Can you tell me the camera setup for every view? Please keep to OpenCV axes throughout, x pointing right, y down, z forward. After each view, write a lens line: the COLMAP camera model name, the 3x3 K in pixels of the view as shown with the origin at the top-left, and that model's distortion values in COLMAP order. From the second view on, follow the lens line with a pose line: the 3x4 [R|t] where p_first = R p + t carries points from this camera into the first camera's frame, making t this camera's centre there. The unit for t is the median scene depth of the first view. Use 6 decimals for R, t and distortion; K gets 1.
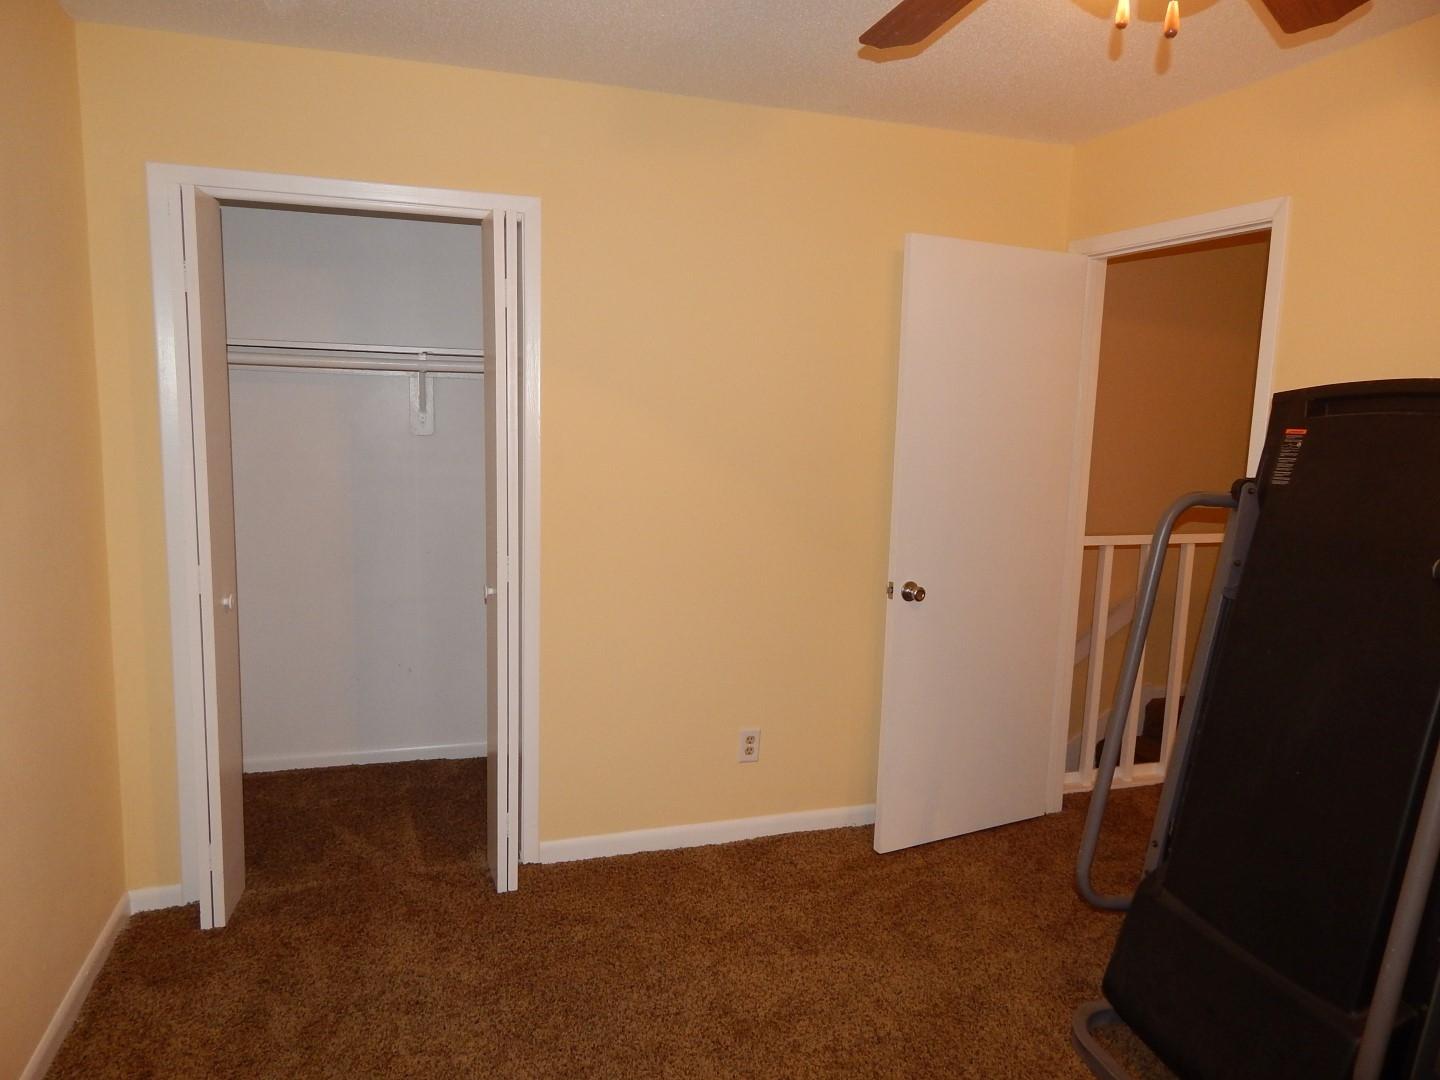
lens RADIAL K [[953.1, 0, 724.5], [0, 953.1, 537.2], [0, 0, 1]] dist [0.006613, -0.005144]
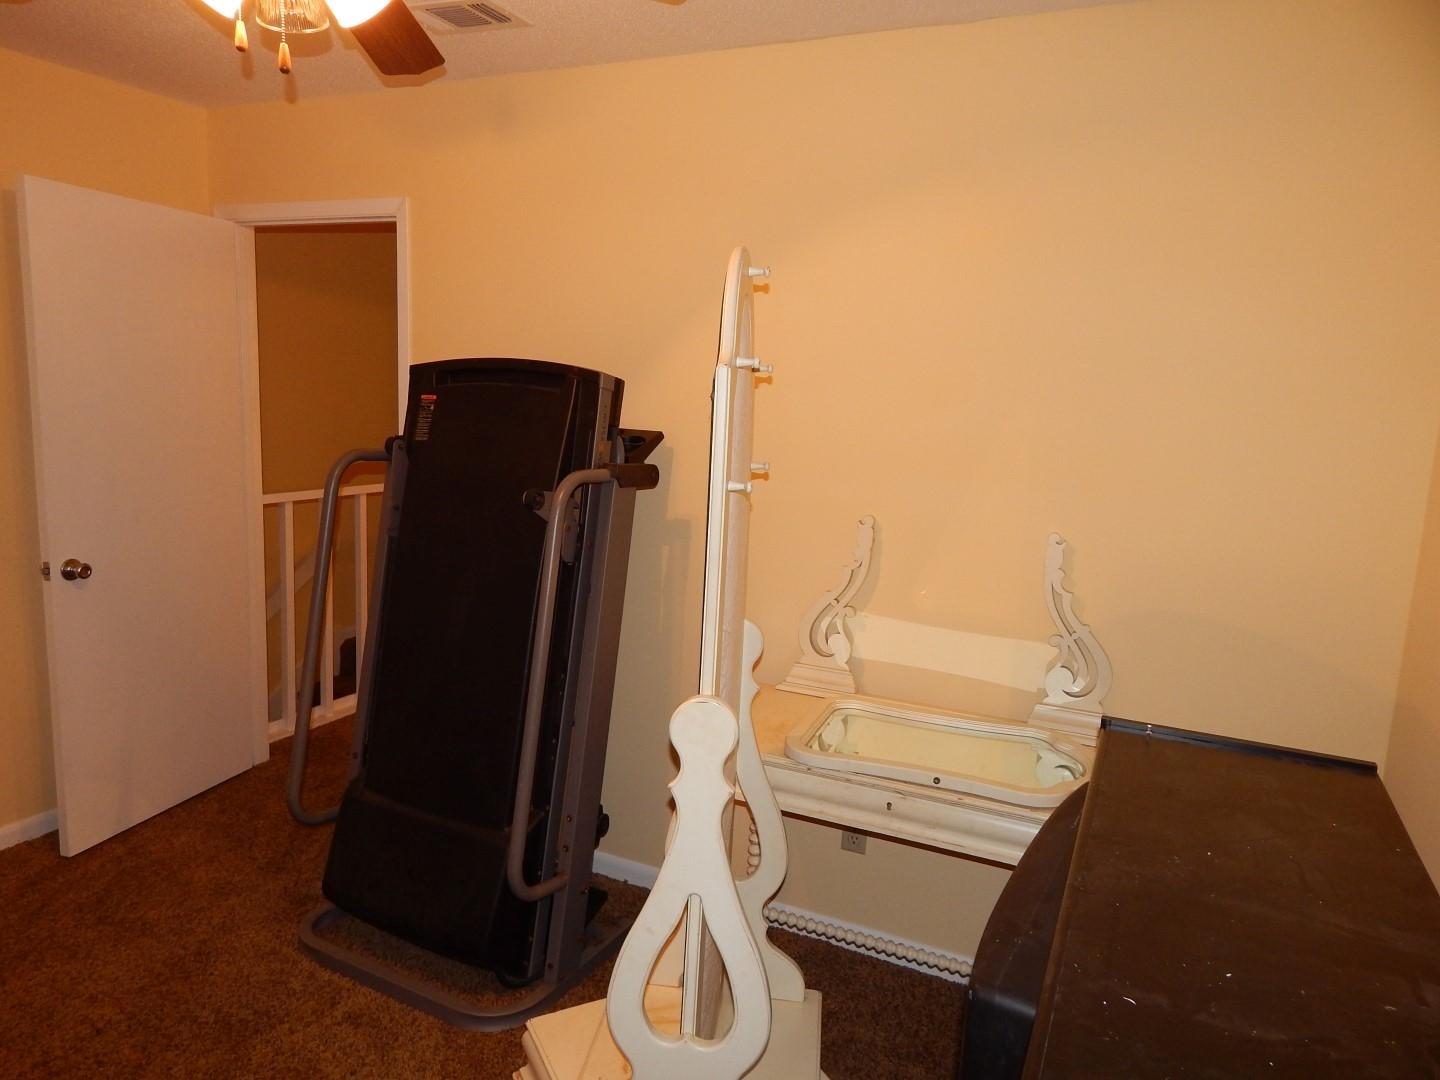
lens RADIAL K [[953.1, 0, 728.2], [0, 953.1, 534.3], [0, 0, 1]] dist [0.006613, -0.005144]
pose [[0.684830, -0.107265, 0.720765, -0.036435], [0.076115, 0.994226, 0.075642, 0.001851], [-0.724717, 0.003059, 0.689040, -0.105805]]
